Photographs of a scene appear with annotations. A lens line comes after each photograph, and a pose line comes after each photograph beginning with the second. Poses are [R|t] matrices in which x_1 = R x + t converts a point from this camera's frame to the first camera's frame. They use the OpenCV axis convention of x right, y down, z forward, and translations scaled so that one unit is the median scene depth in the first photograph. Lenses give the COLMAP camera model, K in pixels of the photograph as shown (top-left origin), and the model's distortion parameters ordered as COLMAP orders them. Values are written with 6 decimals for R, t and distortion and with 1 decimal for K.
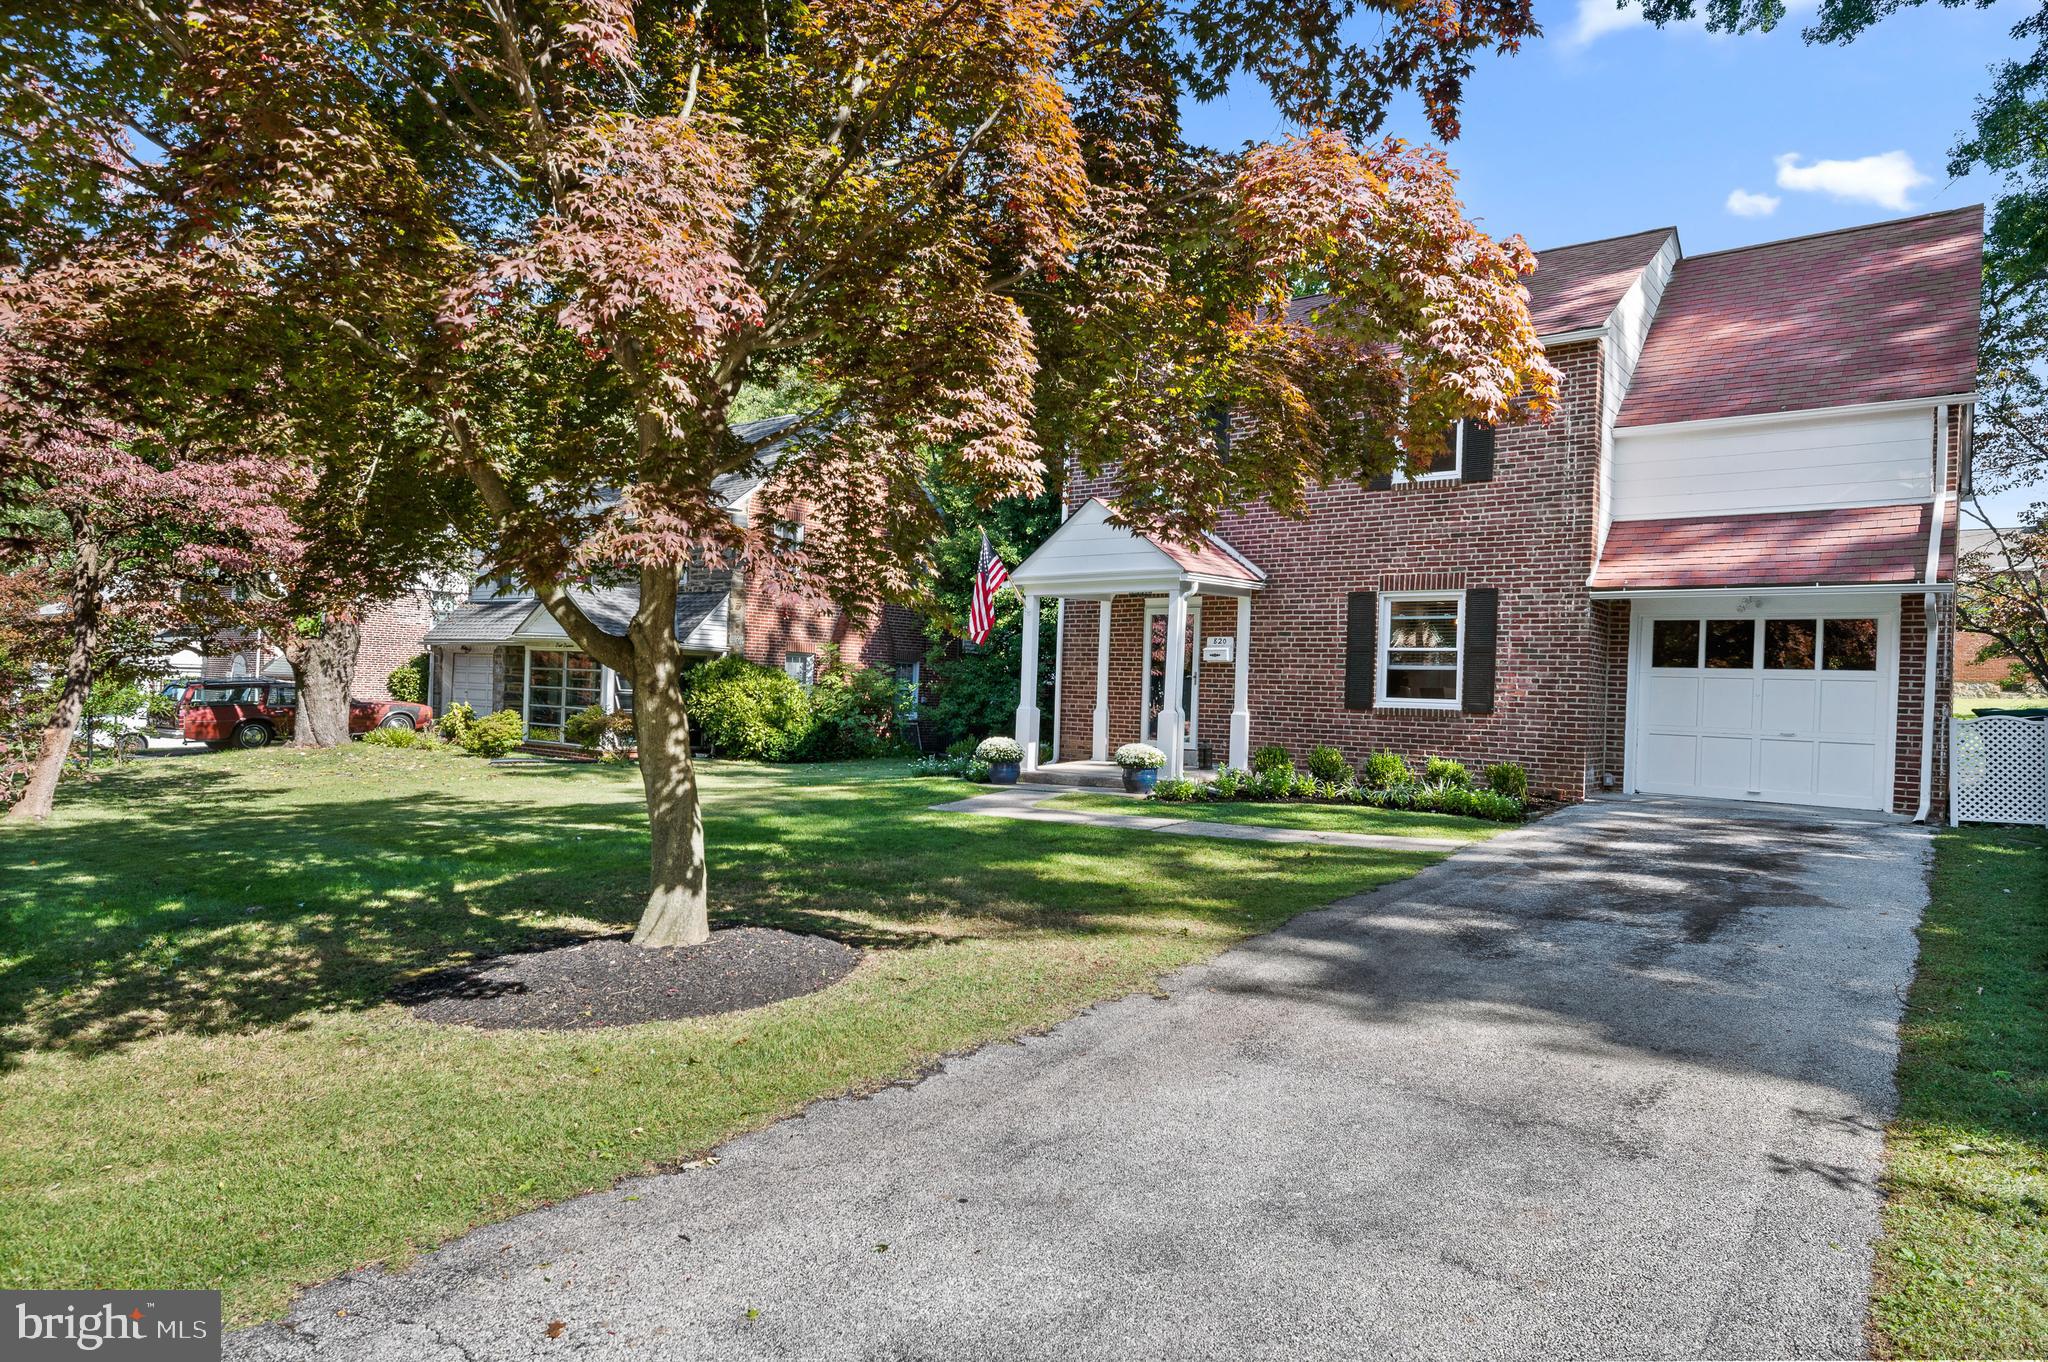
lens RADIAL K [[1192.5, 0, 1024.0], [0, 1192.5, 681.0], [0, 0, 1]] dist [0.020272, -0.000084]
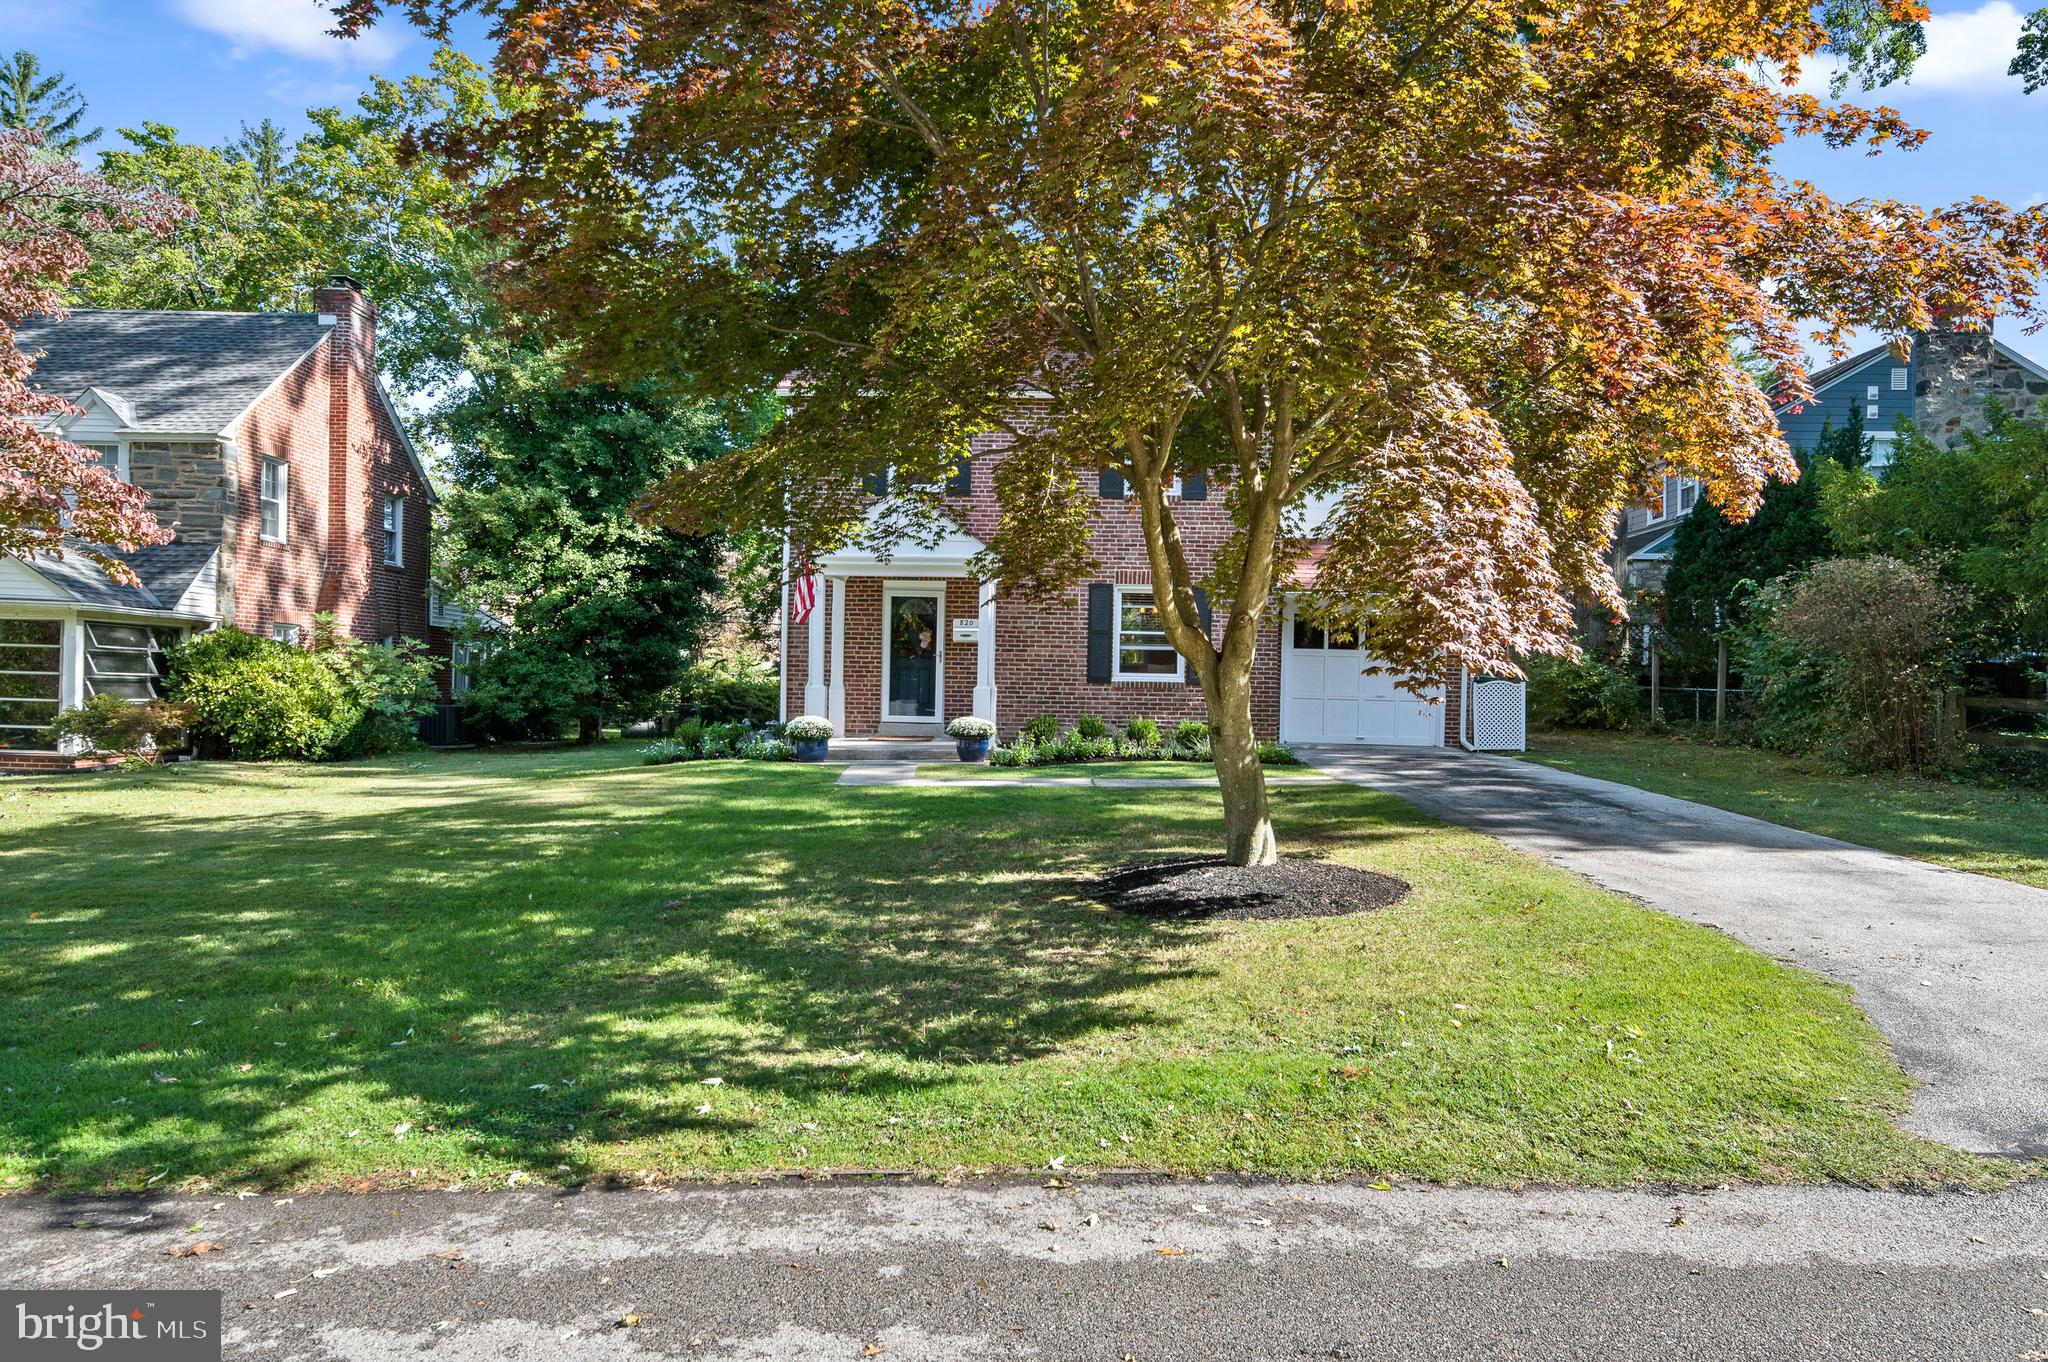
lens RADIAL K [[1404.9, 0, 1024.0], [0, 1404.9, 681.0], [0, 0, 1]] dist [-0.002688, -0.000762]
pose [[0.799426, -0.008481, 0.600705, -0.600757], [0.001091, 0.999919, 0.012665, 0.003851], [-0.600764, -0.009470, 0.799370, -0.056547]]
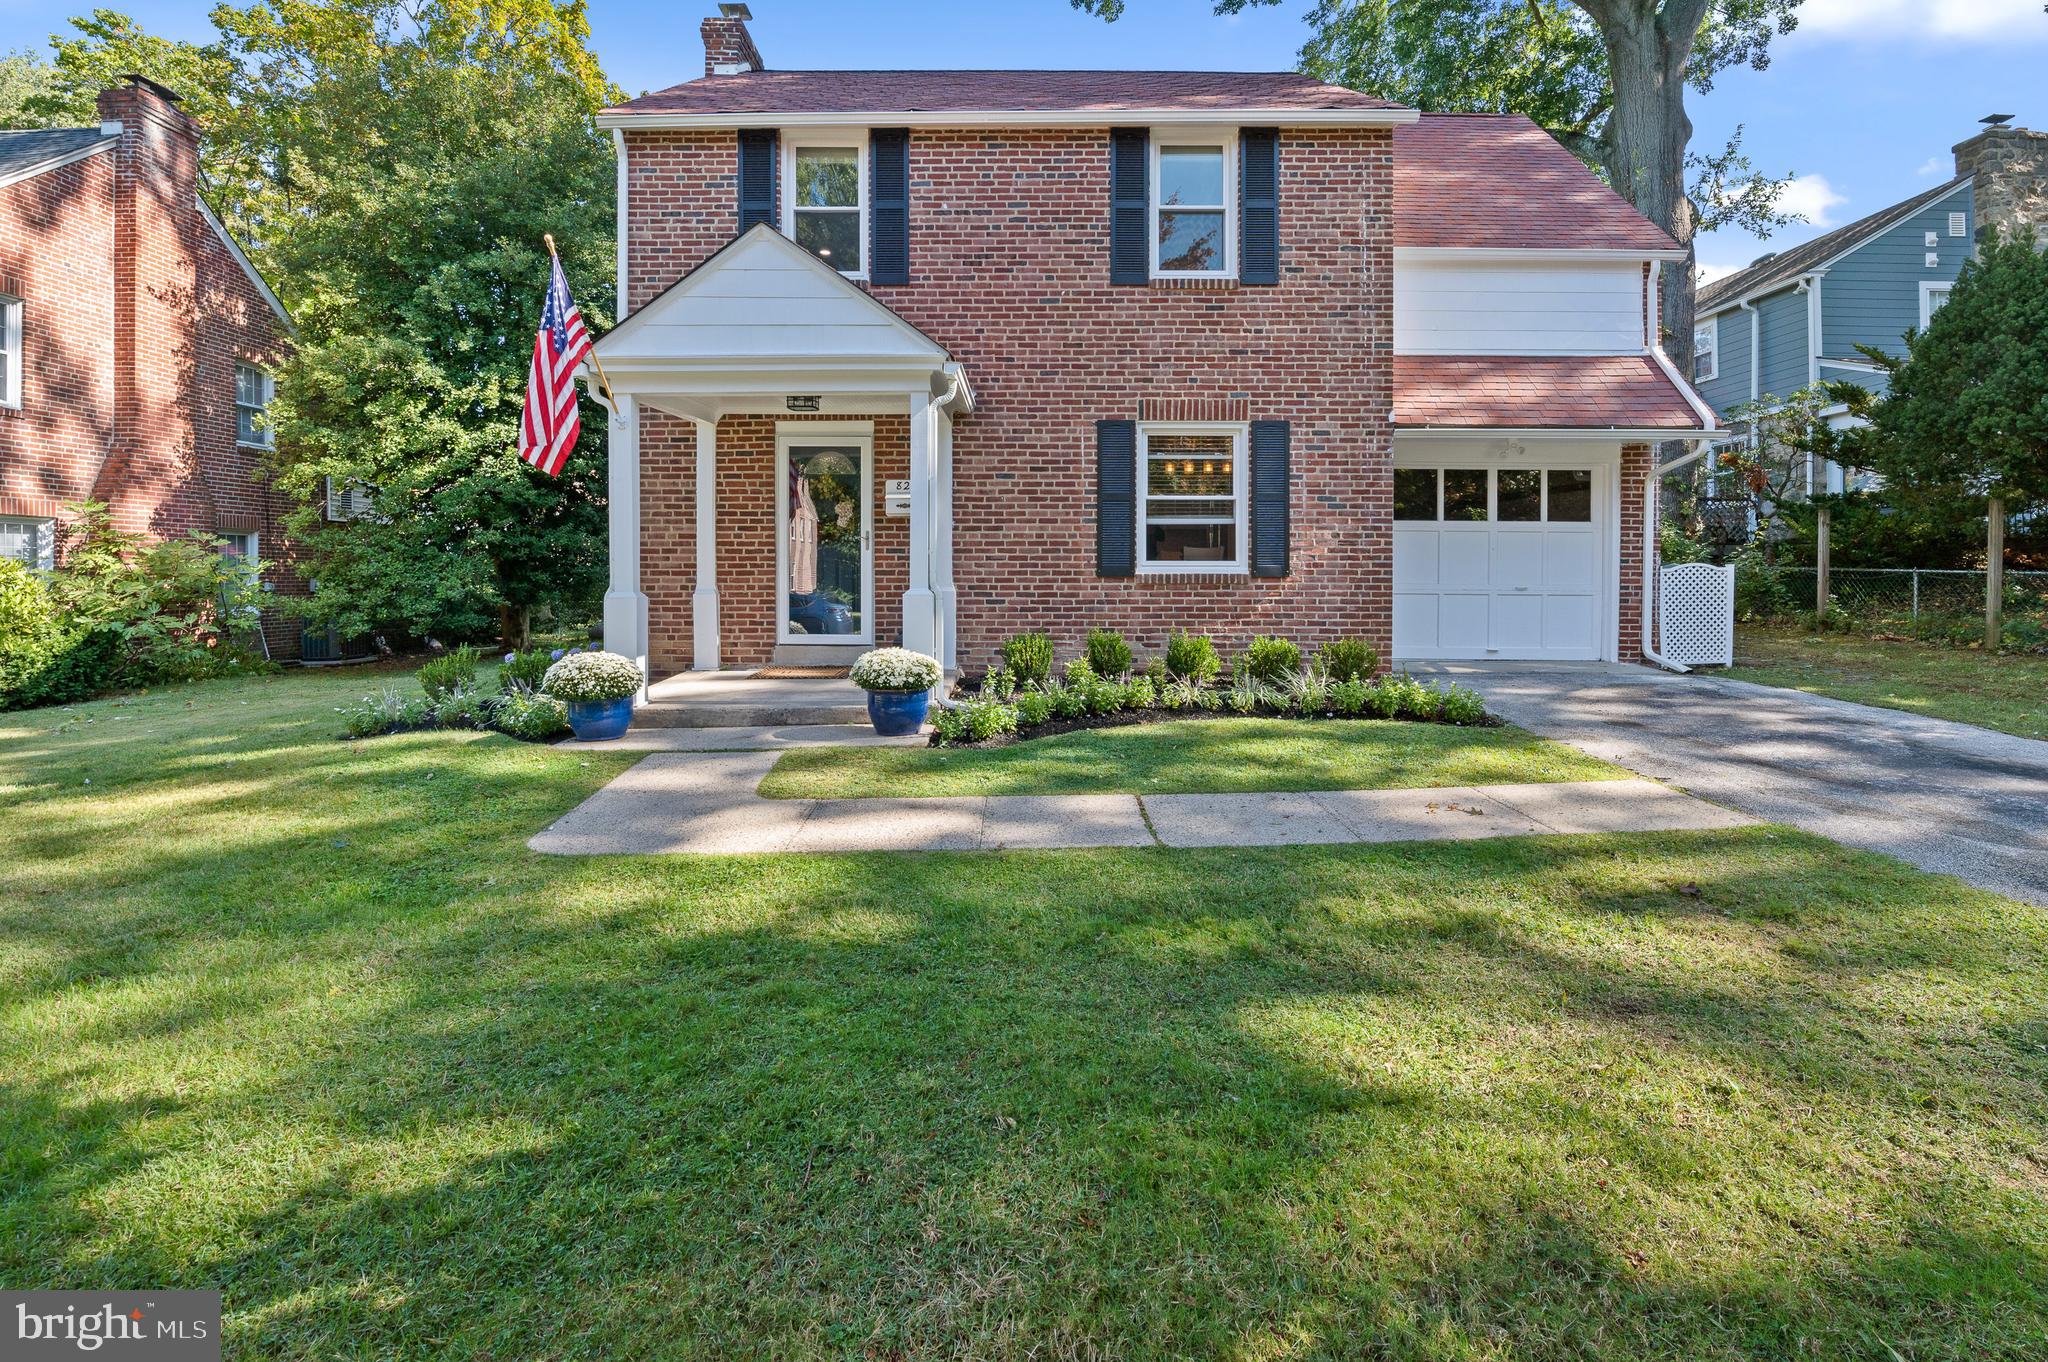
lens RADIAL K [[944.5, 0, 1031.2], [0, 944.5, 590.5], [0, 0, 1]] dist [-0.002841, -0.012062]
pose [[0.792233, -0.039583, 0.608933, -0.121964], [0.018957, 0.999009, 0.040275, 0.006749], [-0.609924, -0.020363, 0.792198, 0.558145]]
